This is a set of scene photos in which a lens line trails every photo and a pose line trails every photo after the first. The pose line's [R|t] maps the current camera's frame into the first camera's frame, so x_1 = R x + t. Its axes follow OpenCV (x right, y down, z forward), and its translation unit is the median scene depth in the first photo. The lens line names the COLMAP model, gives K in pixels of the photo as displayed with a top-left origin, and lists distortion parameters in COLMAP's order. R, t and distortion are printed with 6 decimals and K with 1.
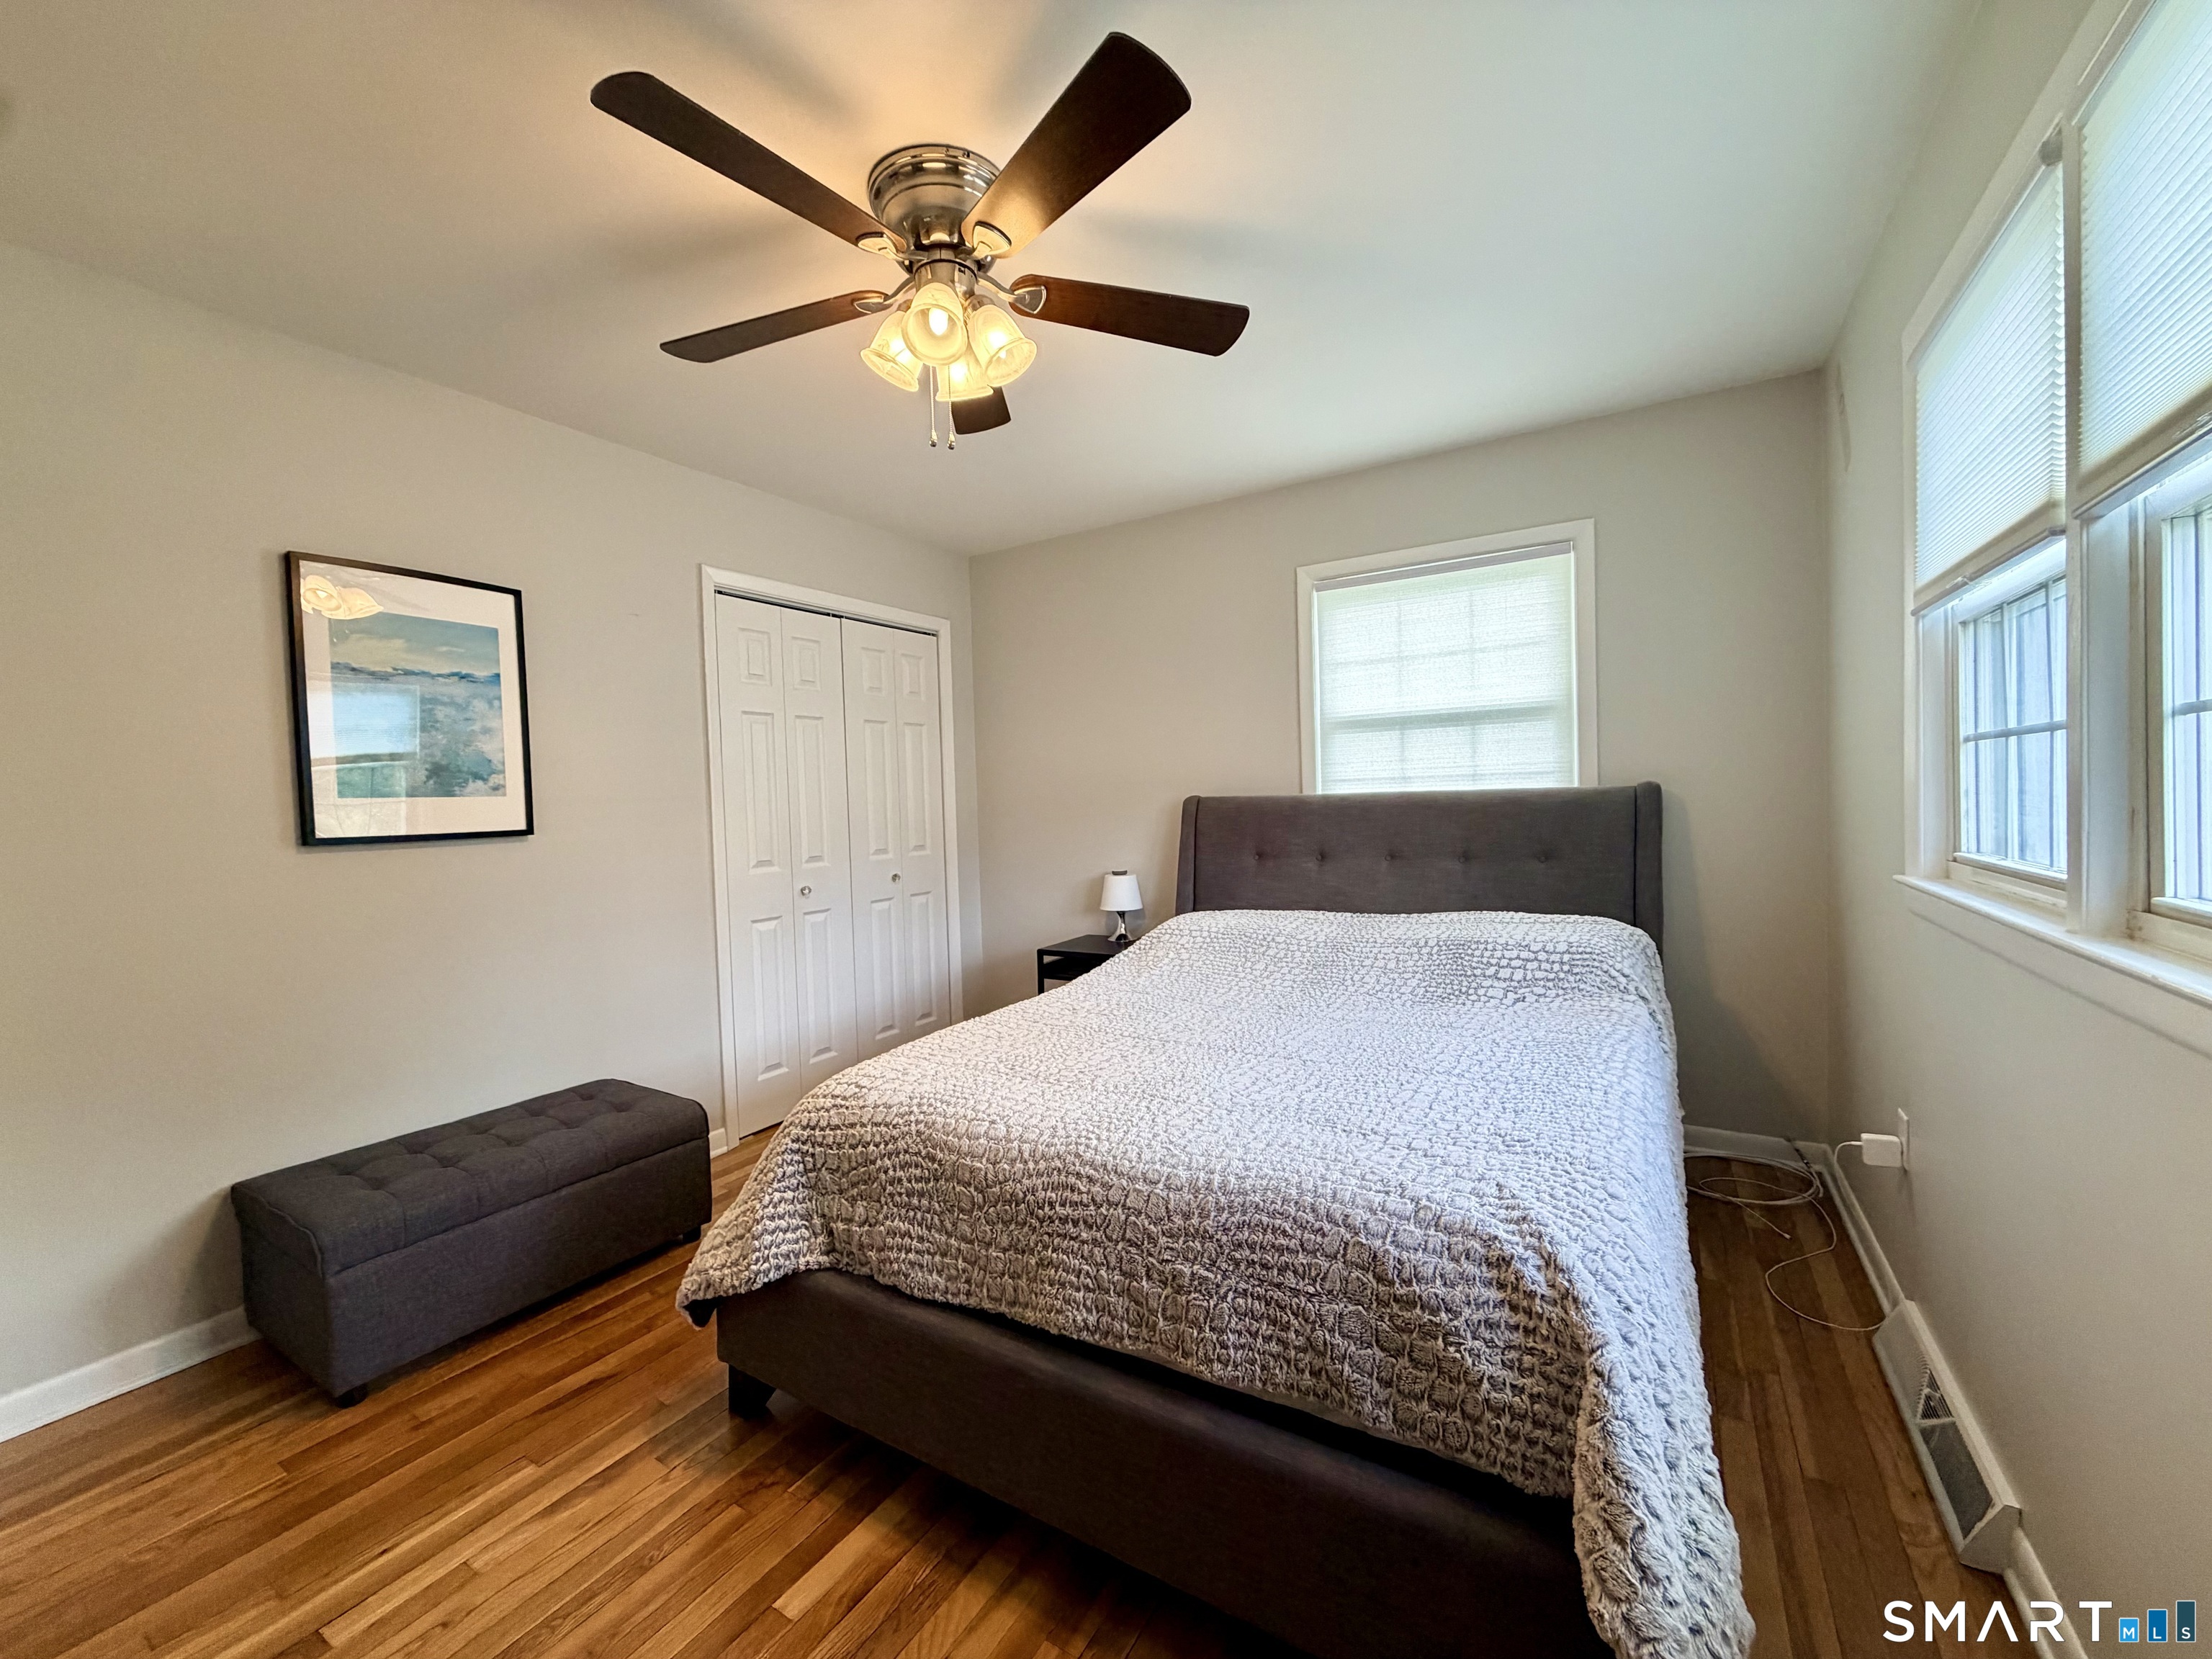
lens RADIAL K [[884.2, 0, 1100.5], [0, 884.2, 820.6], [0, 0, 1]] dist [0.000129, -0.000438]
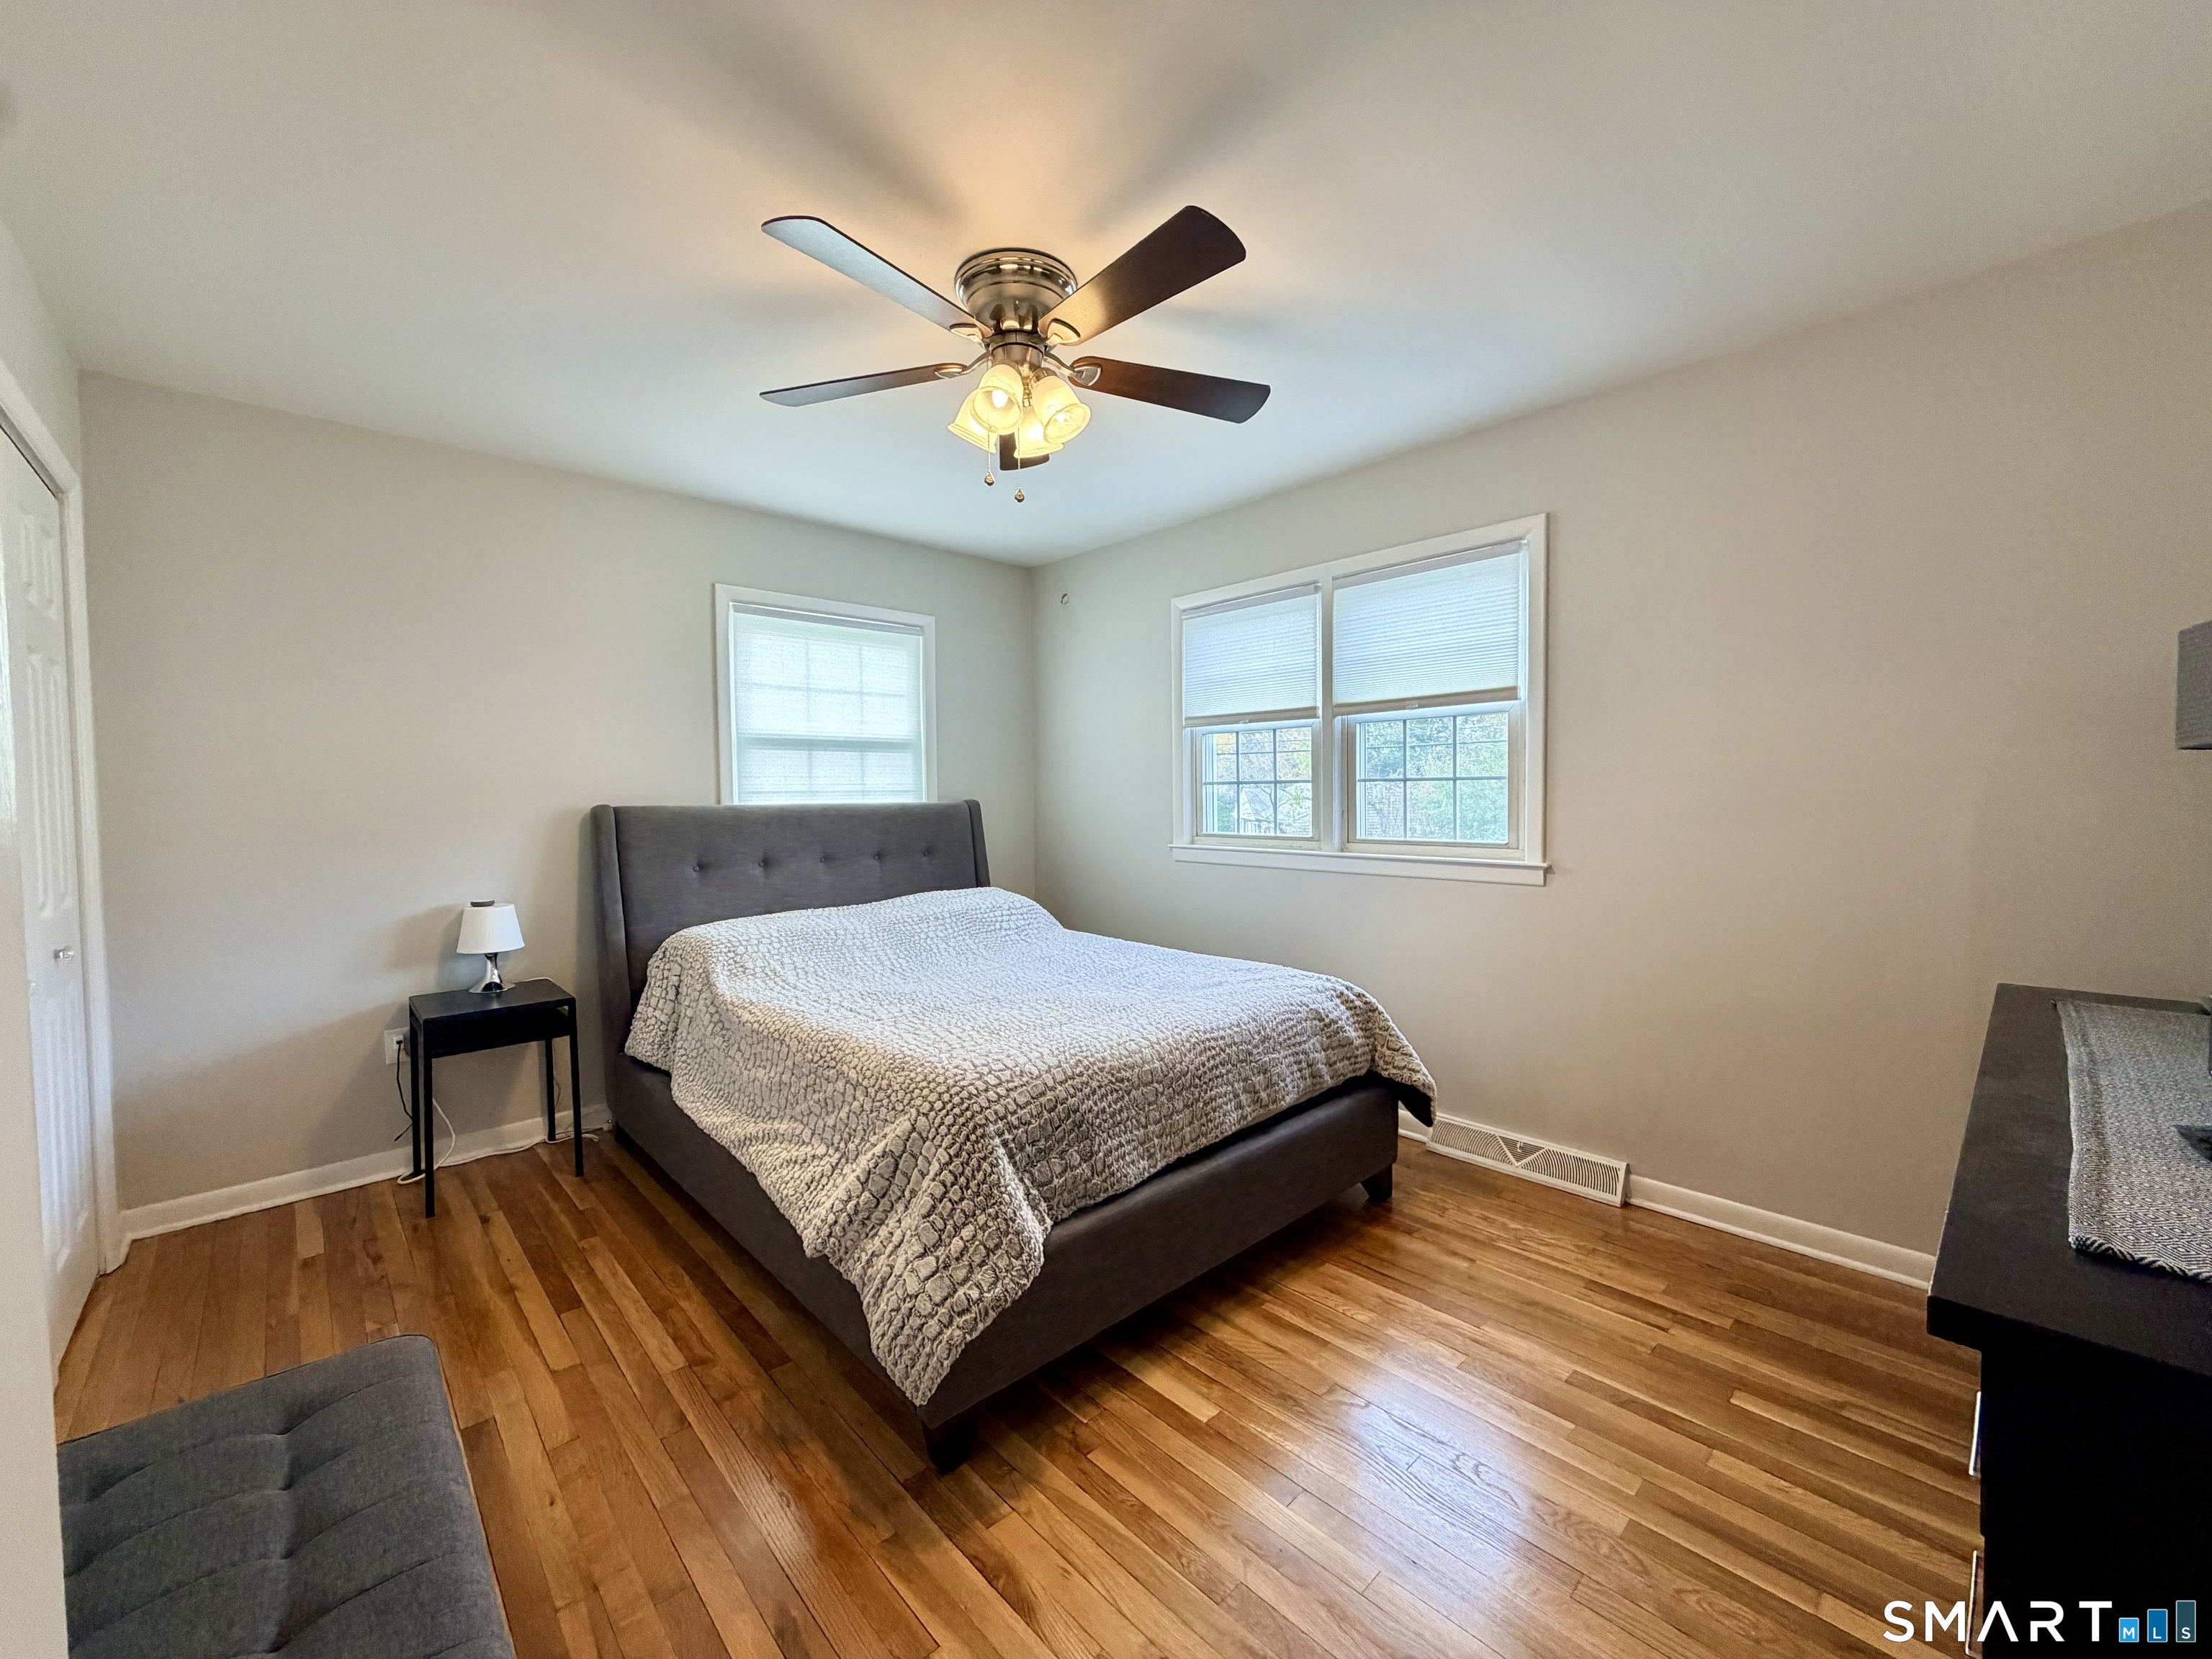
lens RADIAL K [[884.2, 0, 1102.7], [0, 884.2, 829.7], [0, 0, 1]] dist [0.000129, -0.000438]
pose [[0.261779, -0.009405, 0.965082, -1.317264], [0.026199, 0.999653, 0.002636, 0.015665], [-0.964772, 0.024594, 0.261934, 0.631277]]
